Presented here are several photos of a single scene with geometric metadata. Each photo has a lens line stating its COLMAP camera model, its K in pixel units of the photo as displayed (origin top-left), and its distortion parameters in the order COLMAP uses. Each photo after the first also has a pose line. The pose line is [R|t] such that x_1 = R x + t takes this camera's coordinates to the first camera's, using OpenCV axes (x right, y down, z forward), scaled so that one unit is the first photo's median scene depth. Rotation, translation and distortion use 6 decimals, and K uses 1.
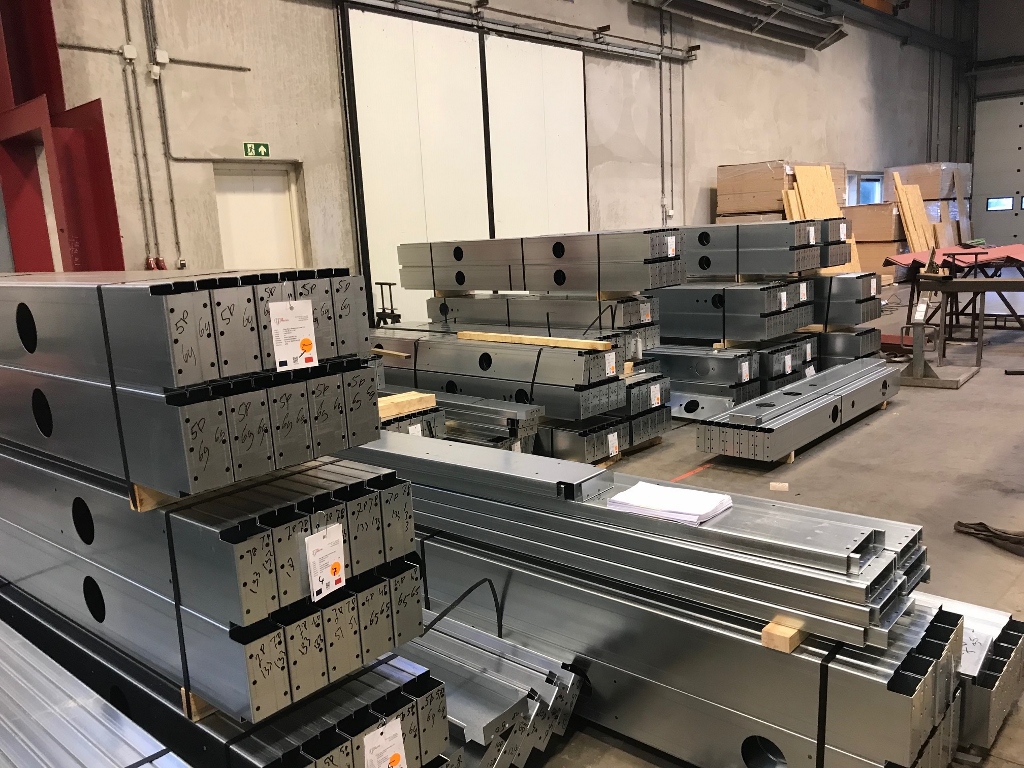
lens RADIAL K [[846.3, 0, 511.5], [0, 846.3, 389.1], [0, 0, 1]] dist [0.036096, -0.039970]
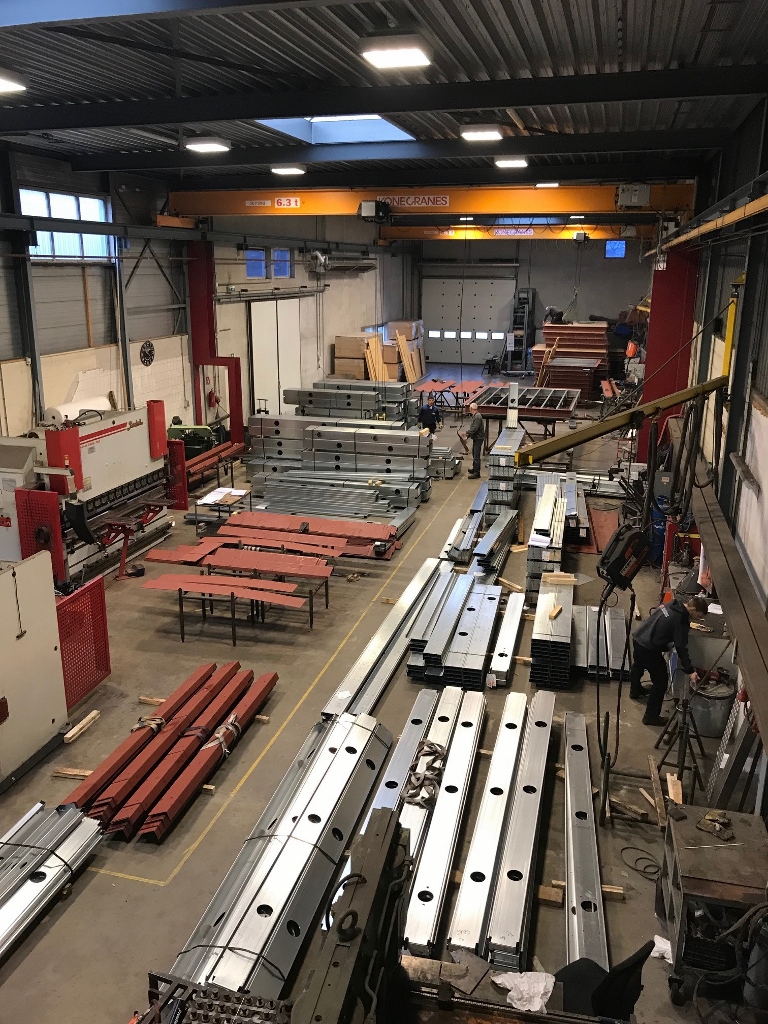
lens RADIAL K [[846.3, 0, 379.1], [0, 846.3, 510.0], [0, 0, 1]] dist [0.036096, -0.039970]
pose [[0.888276, -0.068215, 0.454217, -0.517756], [0.029580, 0.995353, 0.091635, -0.002912], [-0.458357, -0.067962, 0.886166, -0.791727]]
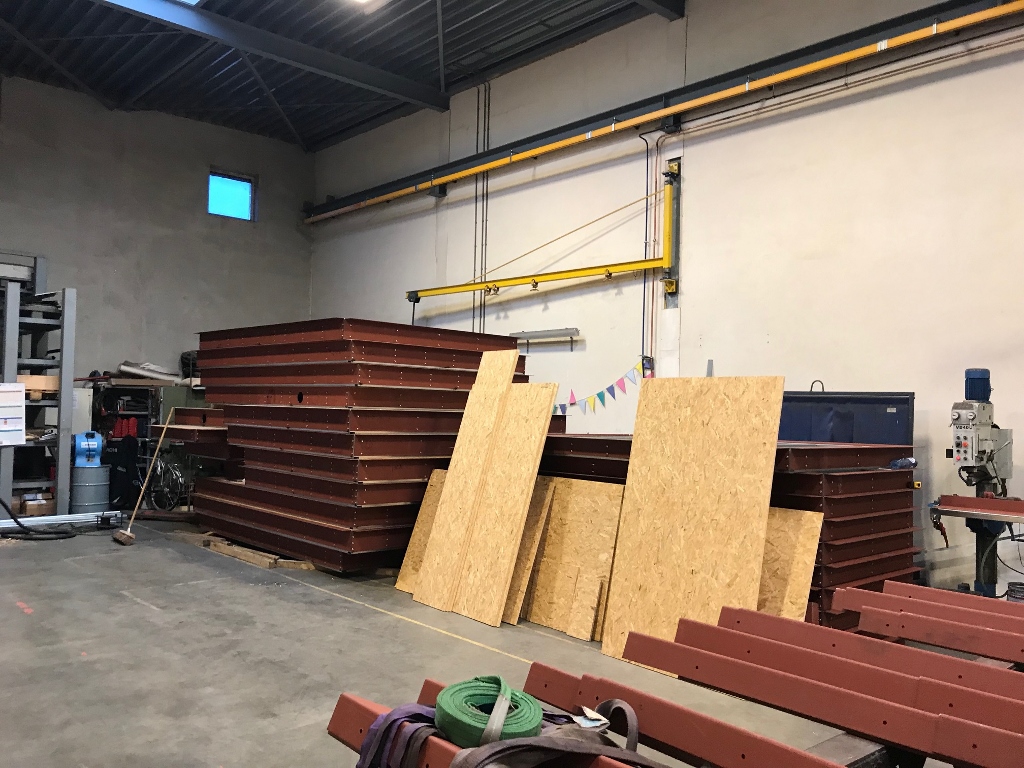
lens RADIAL K [[846.3, 0, 512.8], [0, 846.3, 382.9], [0, 0, 1]] dist [0.036096, -0.039970]
pose [[0.100307, 0.091040, 0.990783, 0.208679], [0.152591, 0.982617, -0.105738, -0.121525], [-0.983186, 0.161790, 0.084671, 0.558748]]
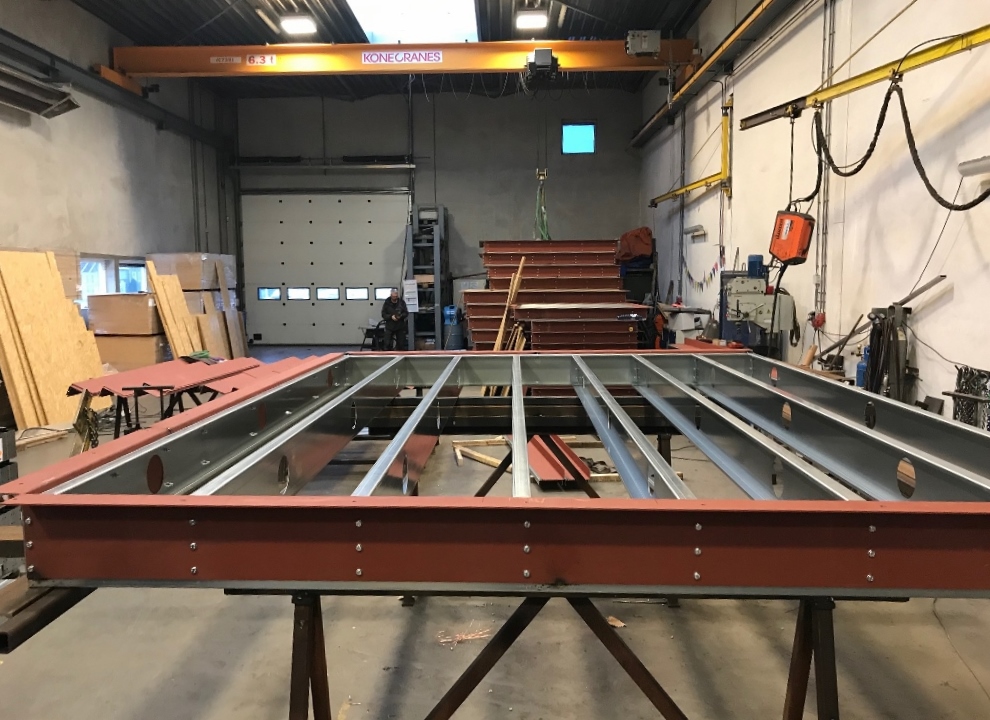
lens RADIAL K [[853.1, 0, 490.4], [0, 853.1, 362.5], [0, 0, 1]] dist [-0.006107, 0.005050]
pose [[0.745182, -0.017976, 0.666619, 0.097461], [0.092805, 0.992705, -0.076973, -0.036162], [-0.660372, 0.119224, 0.741414, 0.078328]]
